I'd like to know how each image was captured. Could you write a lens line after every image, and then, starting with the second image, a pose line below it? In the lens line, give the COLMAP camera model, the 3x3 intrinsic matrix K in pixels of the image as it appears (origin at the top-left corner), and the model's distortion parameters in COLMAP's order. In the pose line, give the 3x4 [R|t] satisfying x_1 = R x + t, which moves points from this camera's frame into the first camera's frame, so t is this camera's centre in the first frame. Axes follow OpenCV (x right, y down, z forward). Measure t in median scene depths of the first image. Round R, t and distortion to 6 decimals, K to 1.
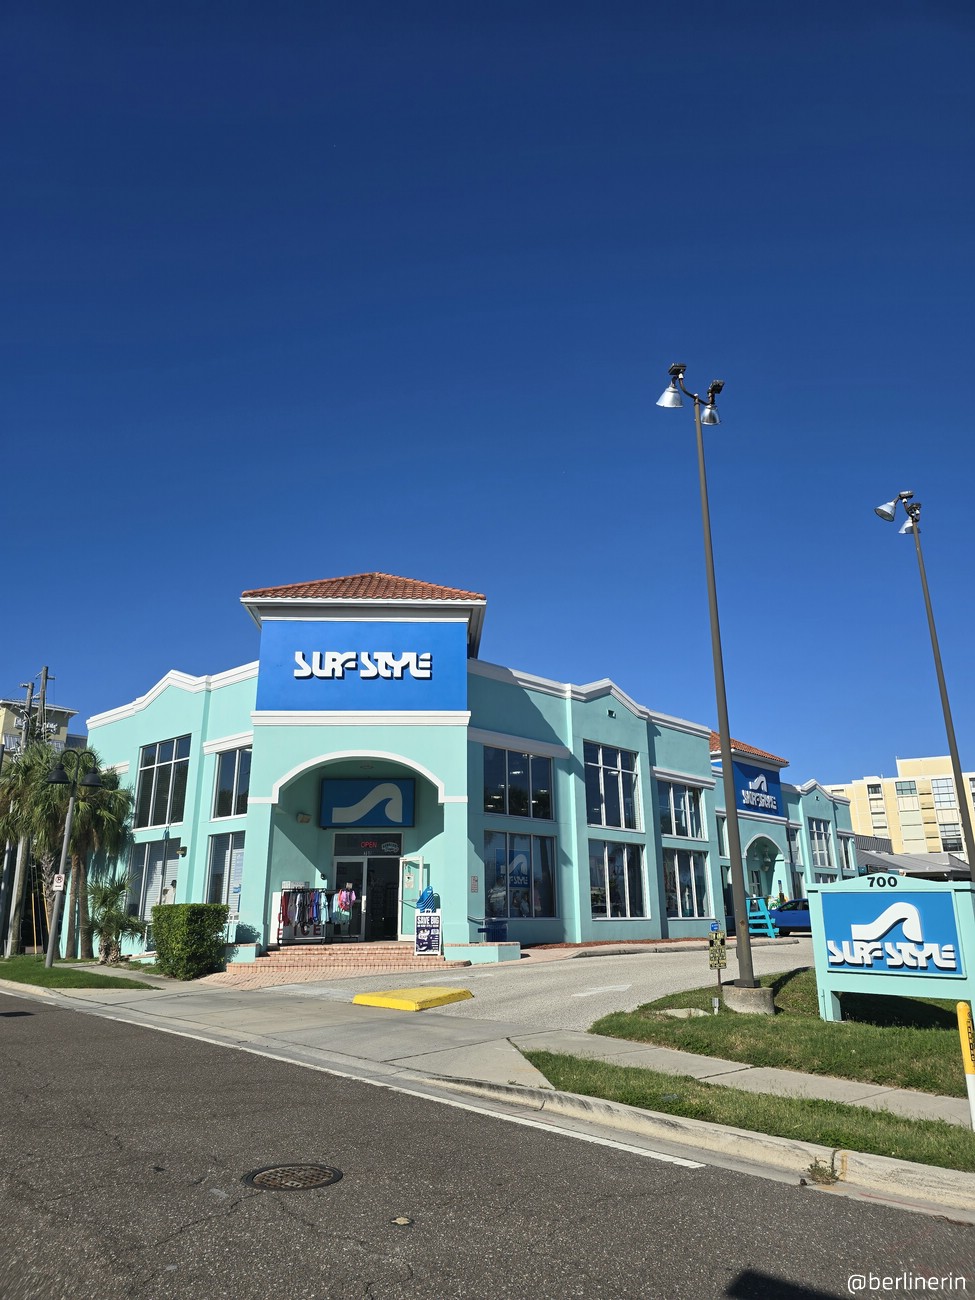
lens RADIAL K [[827.2, 0, 487.5], [0, 827.2, 650.0], [0, 0, 1]] dist [0.003466, 0.000546]
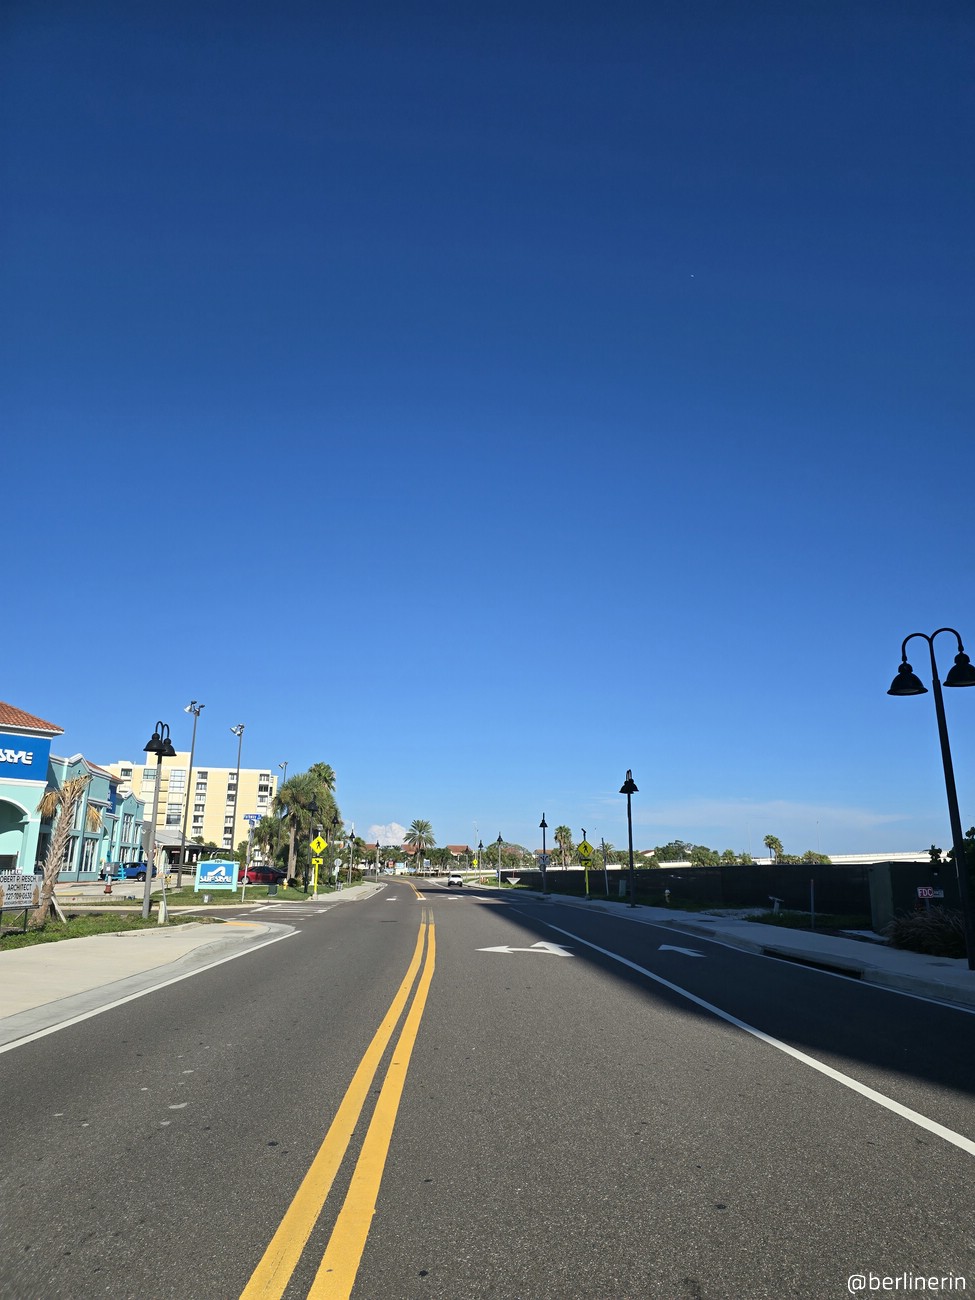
lens RADIAL K [[827.2, 0, 487.5], [0, 827.2, 650.0], [0, 0, 1]] dist [0.003466, 0.000546]
pose [[0.634265, 0.194810, 0.748169, -0.993326], [-0.230386, 0.971392, -0.057623, -0.409033], [-0.737990, -0.135819, 0.661002, -1.290364]]
